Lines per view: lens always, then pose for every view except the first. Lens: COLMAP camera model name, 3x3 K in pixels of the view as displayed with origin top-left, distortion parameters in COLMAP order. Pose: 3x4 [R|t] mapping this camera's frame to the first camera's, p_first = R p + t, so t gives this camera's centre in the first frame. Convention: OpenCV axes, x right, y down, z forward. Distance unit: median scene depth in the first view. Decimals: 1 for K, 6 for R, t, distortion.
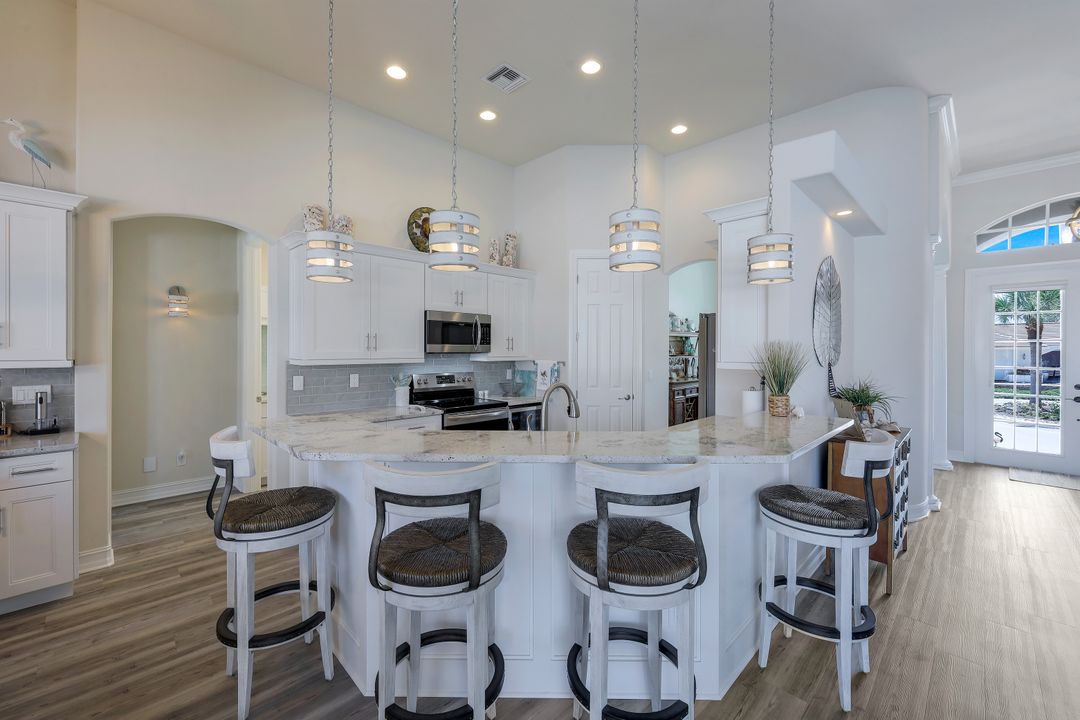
lens RADIAL K [[446.5, 0, 529.8], [0, 446.5, 349.4], [0, 0, 1]] dist [0.004238, 0.000204]
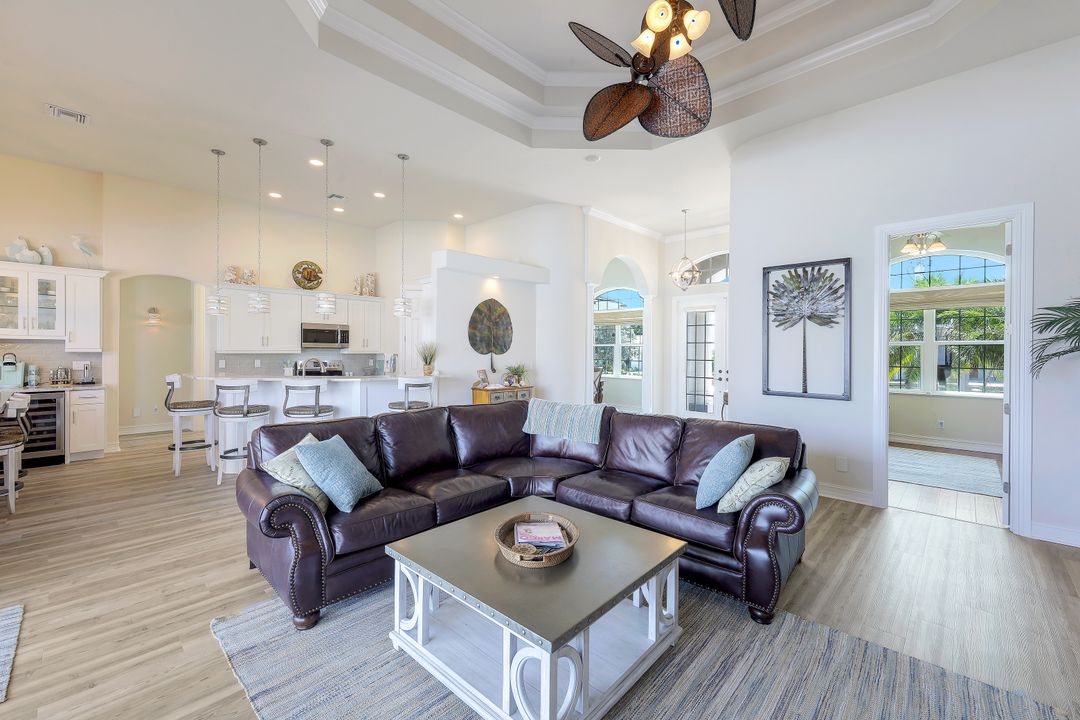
lens RADIAL K [[448.5, 0, 531.8], [0, 448.5, 354.2], [0, 0, 1]] dist [0.002327, -0.000134]
pose [[0.999496, 0.002745, 0.031637, 0.826884], [-0.002925, 0.999980, 0.005645, 0.028511], [-0.031621, -0.005734, 0.999483, -1.044998]]
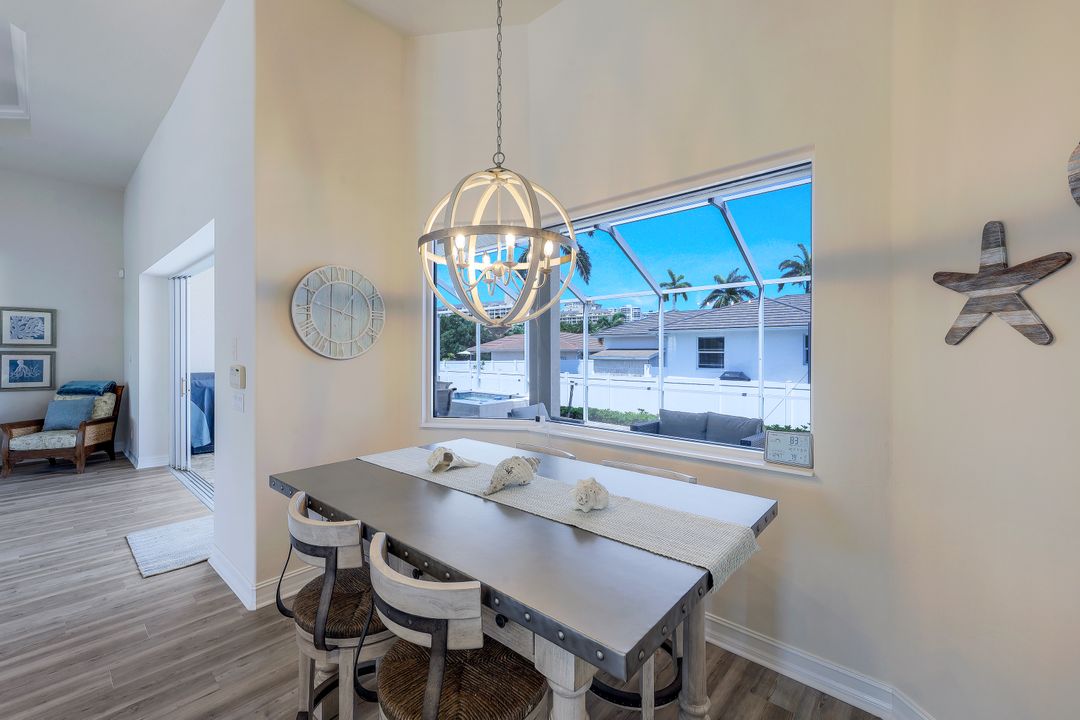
lens RADIAL K [[448.5, 0, 531.8], [0, 448.5, 354.2], [0, 0, 1]] dist [0.002327, -0.000134]
pose [[-0.997939, -0.009716, -0.063434, -0.780980], [-0.010297, 0.999908, 0.008851, -0.002607], [0.063342, 0.009486, -0.997947, 0.749970]]
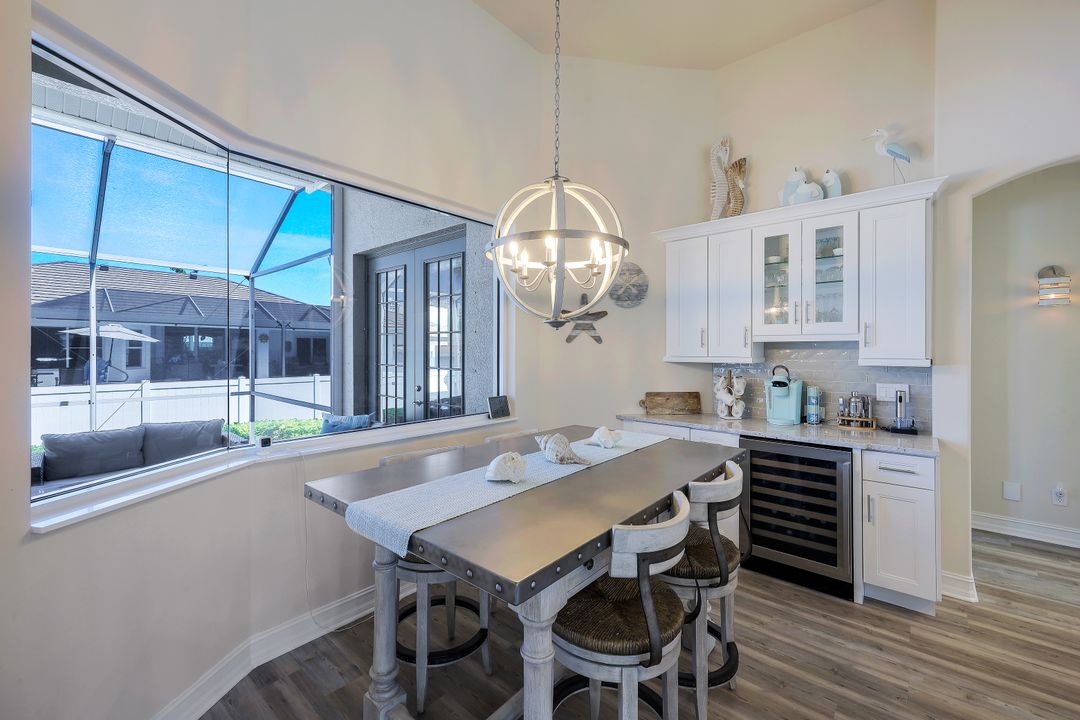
lens RADIAL K [[446.5, 0, 529.8], [0, 446.5, 349.4], [0, 0, 1]] dist [0.004238, 0.000204]
pose [[0.076787, -0.005521, -0.997032, -0.144080], [-0.002717, 0.999980, -0.005747, 0.009989], [0.997044, 0.003151, 0.076771, 0.091696]]
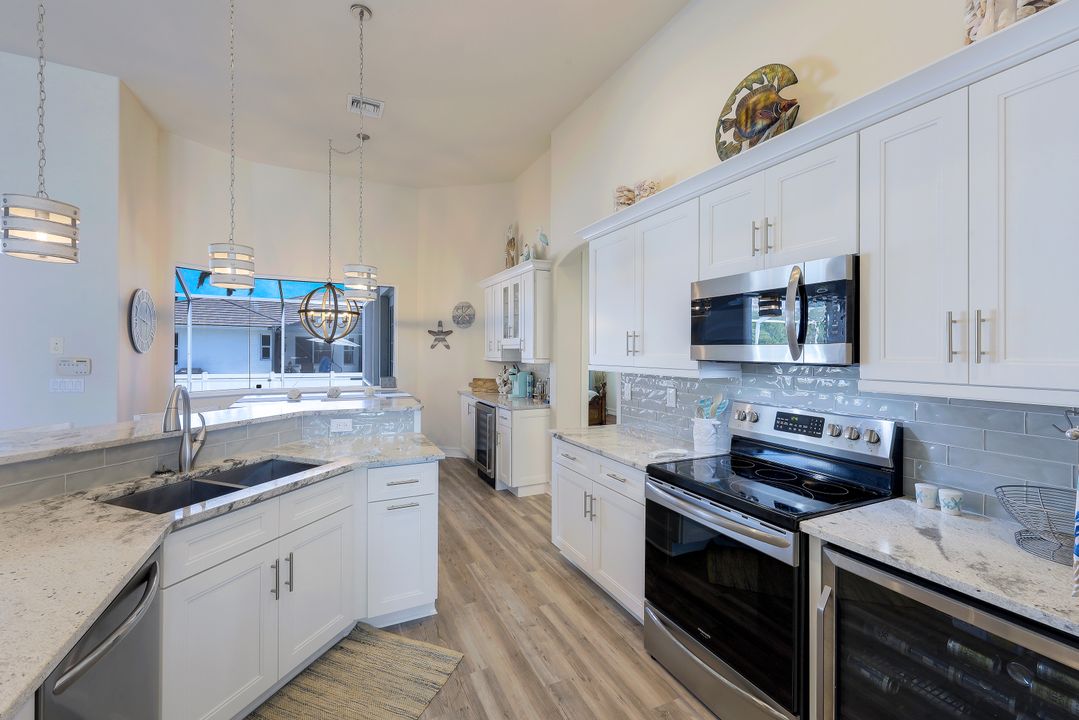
lens RADIAL K [[441.9, 0, 539.7], [0, 441.9, 353.2], [0, 0, 1]] dist [0.006532, 0.000003]
pose [[-0.311671, -0.005483, -0.950174, 0.472754], [-0.013309, 0.999910, -0.001404, 0.003416], [0.950097, 0.012208, -0.311716, 1.369677]]
